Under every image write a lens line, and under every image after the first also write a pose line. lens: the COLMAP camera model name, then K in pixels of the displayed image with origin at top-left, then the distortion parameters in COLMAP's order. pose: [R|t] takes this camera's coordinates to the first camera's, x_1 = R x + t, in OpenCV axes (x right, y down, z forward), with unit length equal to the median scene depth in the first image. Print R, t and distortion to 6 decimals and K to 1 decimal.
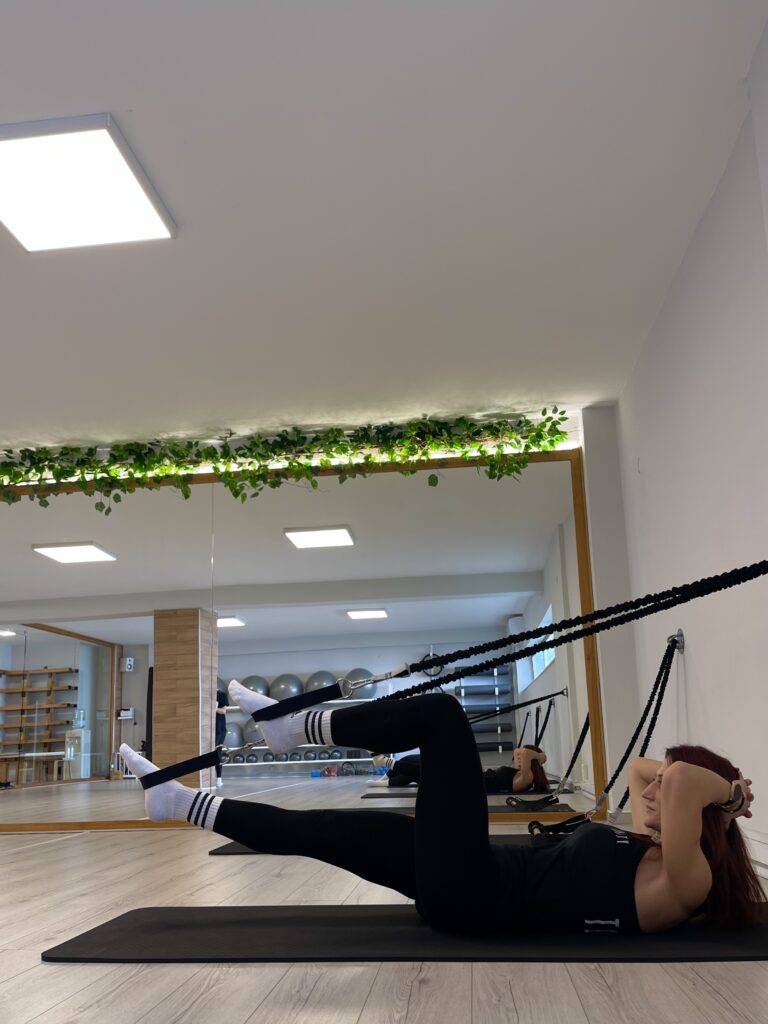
lens RADIAL K [[862.6, 0, 368.6], [0, 862.6, 627.7], [0, 0, 1]] dist [0.058695, 0.021963]
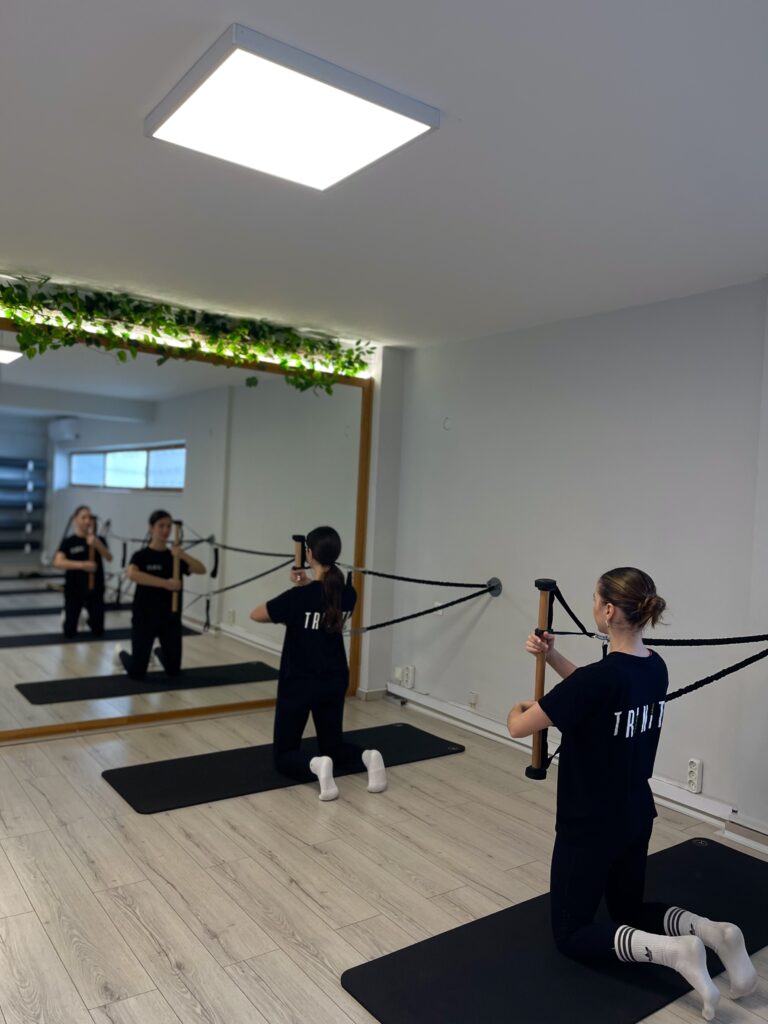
lens RADIAL K [[781.6, 0, 390.9], [0, 781.6, 519.0], [0, 0, 1]] dist [0.040764, -0.073294]
pose [[0.734612, 0.053818, 0.676350, -0.399242], [-0.165474, 0.980959, 0.101672, -0.129116], [-0.658000, -0.186608, 0.729530, 0.197197]]
